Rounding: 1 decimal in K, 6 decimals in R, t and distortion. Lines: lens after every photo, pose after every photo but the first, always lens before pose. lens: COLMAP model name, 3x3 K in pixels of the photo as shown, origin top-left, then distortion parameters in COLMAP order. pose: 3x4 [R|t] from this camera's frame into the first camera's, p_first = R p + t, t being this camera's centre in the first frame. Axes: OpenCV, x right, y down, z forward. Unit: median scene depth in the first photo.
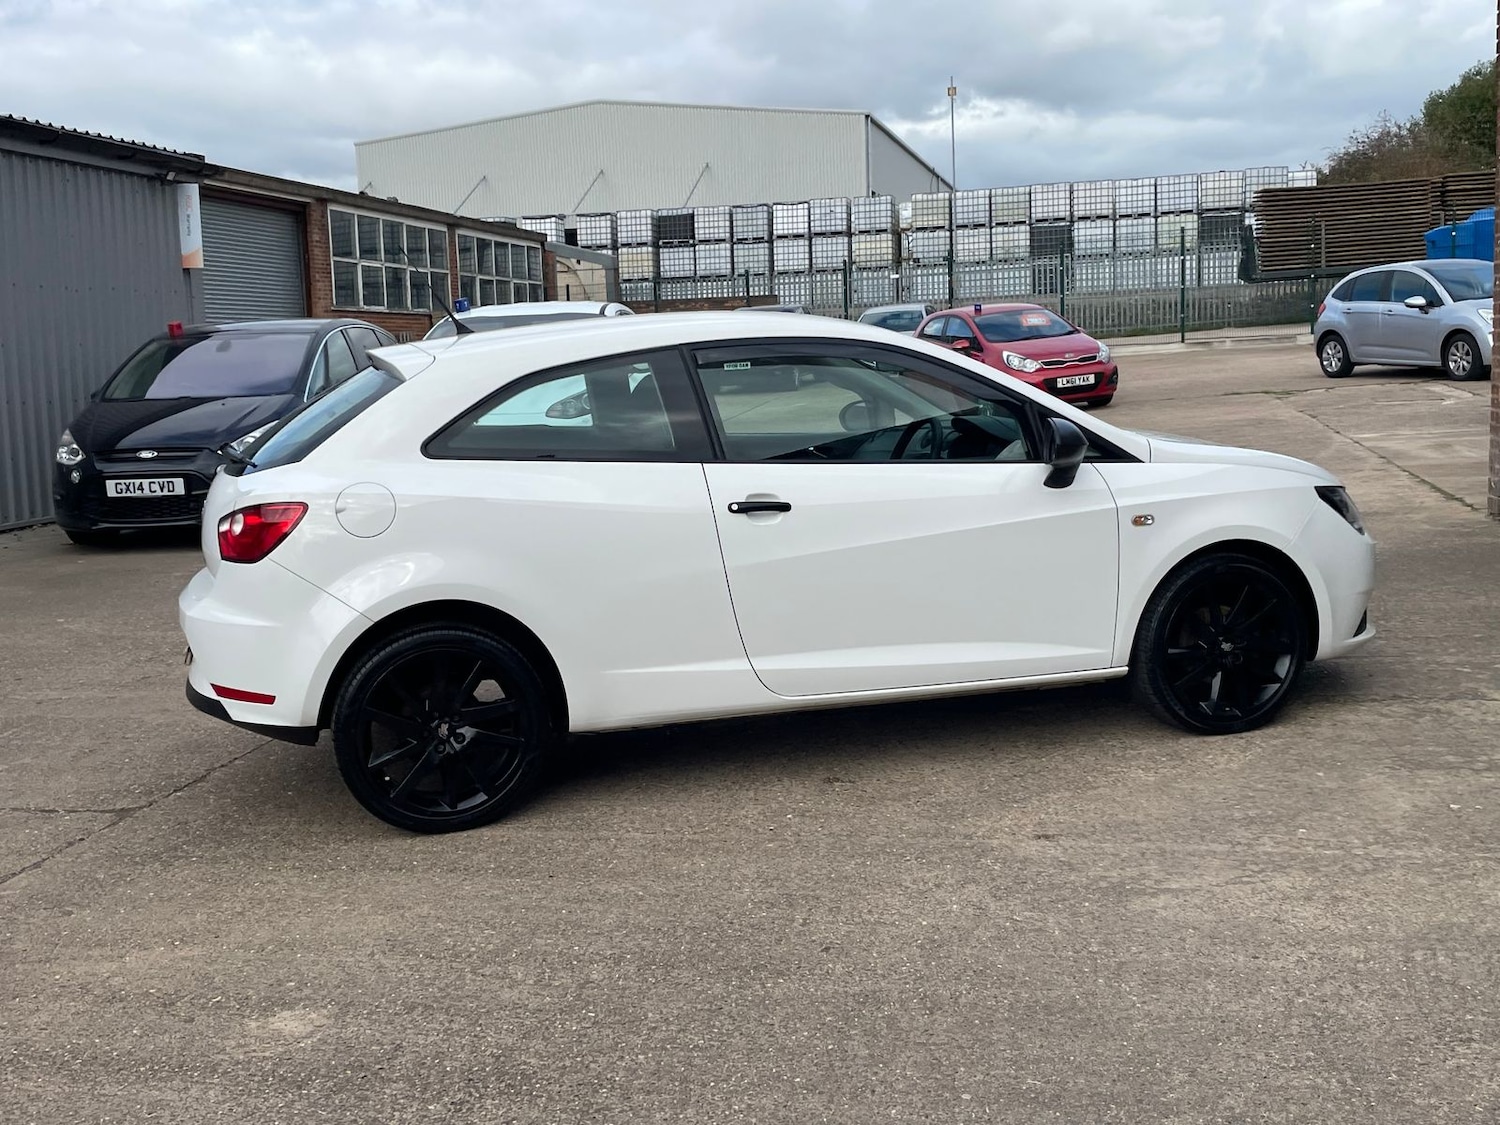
lens RADIAL K [[1619.4, 0, 762.5], [0, 1619.4, 555.9], [0, 0, 1]] dist [0.056698, 0.000000]
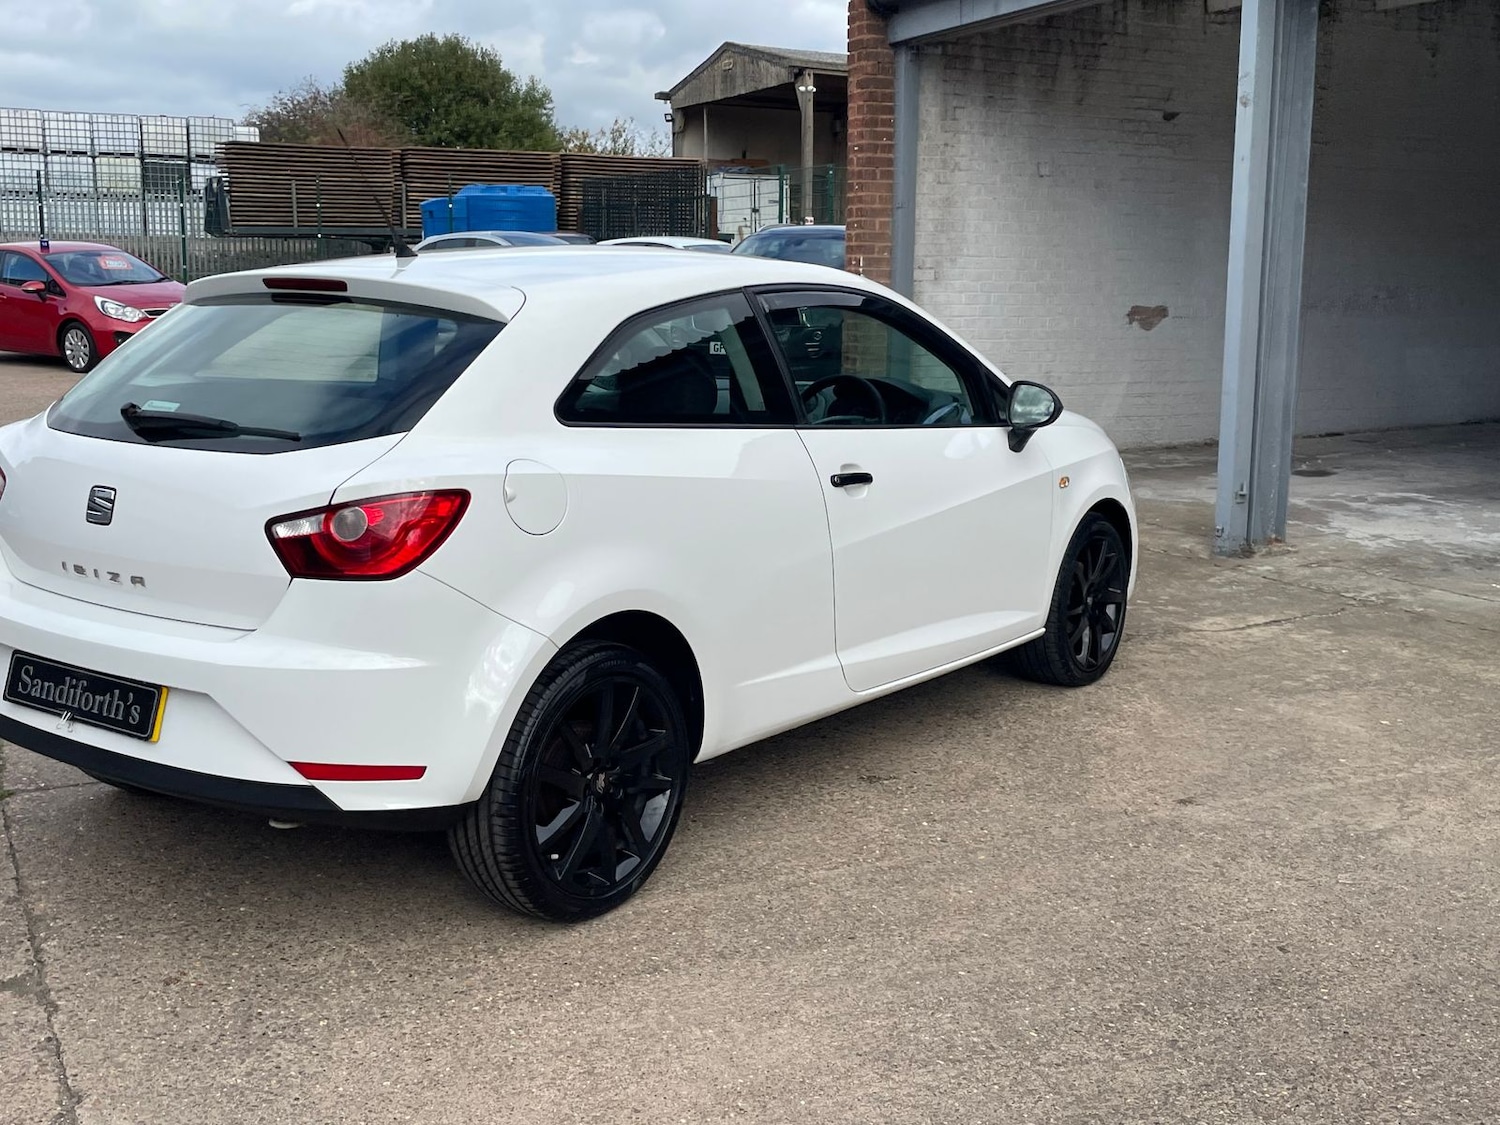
lens RADIAL K [[1619.4, 0, 760.7], [0, 1619.4, 564.9], [0, 0, 1]] dist [0.056698, 0.000000]
pose [[0.781504, -0.058080, 0.621191, -0.537275], [0.039460, 0.998265, 0.043692, -0.022056], [-0.622652, -0.009633, 0.782440, 0.318097]]
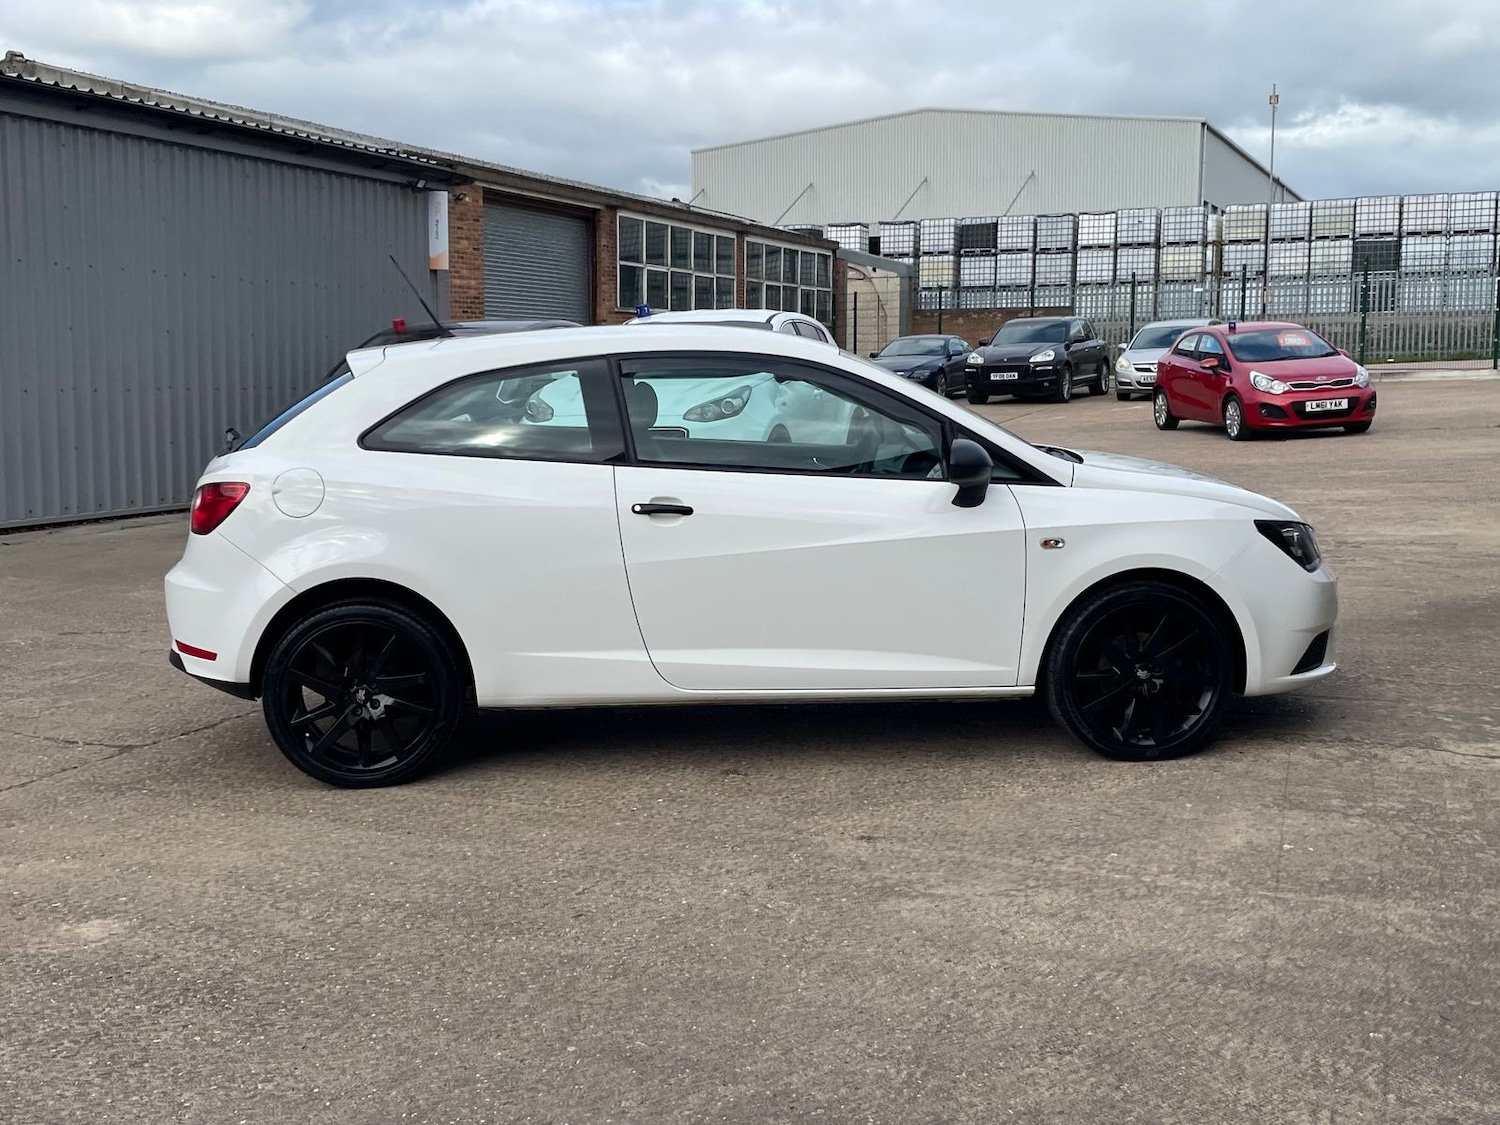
lens RADIAL K [[1619.4, 0, 761.0], [0, 1619.4, 558.2], [0, 0, 1]] dist [0.056698, 0.000000]
pose [[0.978675, 0.058292, -0.196972, 0.251384], [-0.058824, 0.998263, 0.003156, -0.004917], [0.196814, 0.008498, 0.980404, -0.029411]]
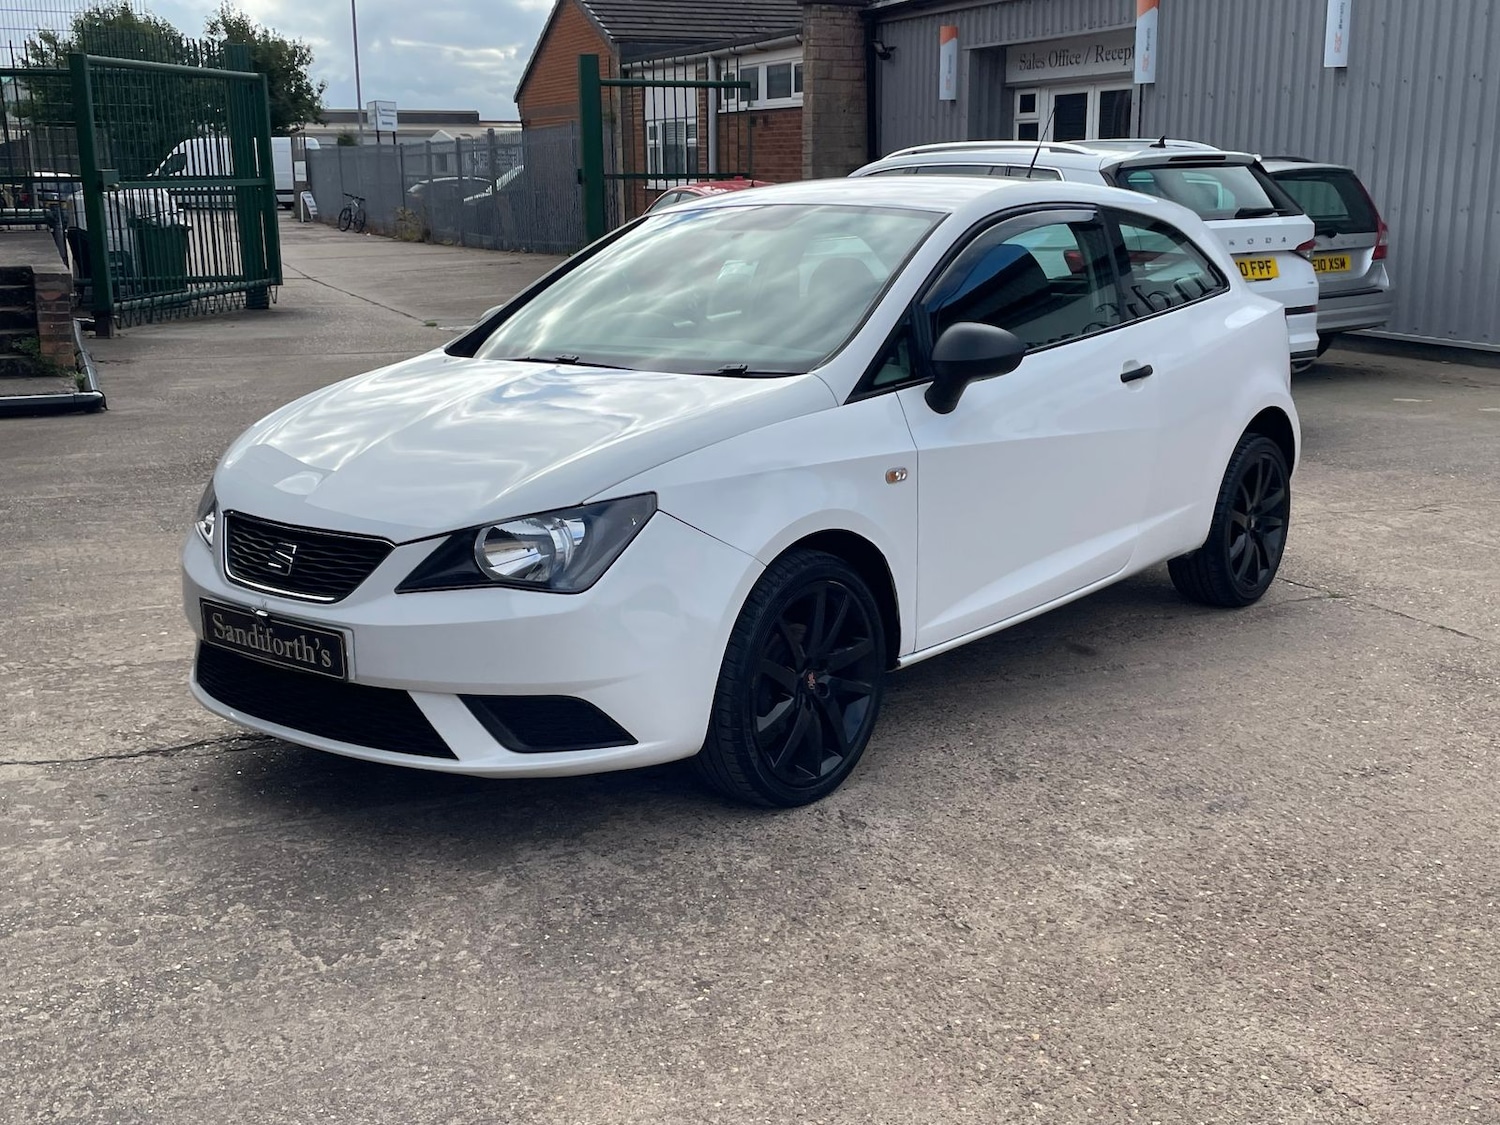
lens RADIAL K [[1619.4, 0, 763.0], [0, 1619.4, 572.4], [0, 0, 1]] dist [0.056698, 0.000000]
pose [[-0.817157, 0.186024, -0.545573, 0.603910], [-0.028102, 0.932511, 0.360048, -0.283314], [0.575730, 0.309547, -0.756780, 1.829360]]
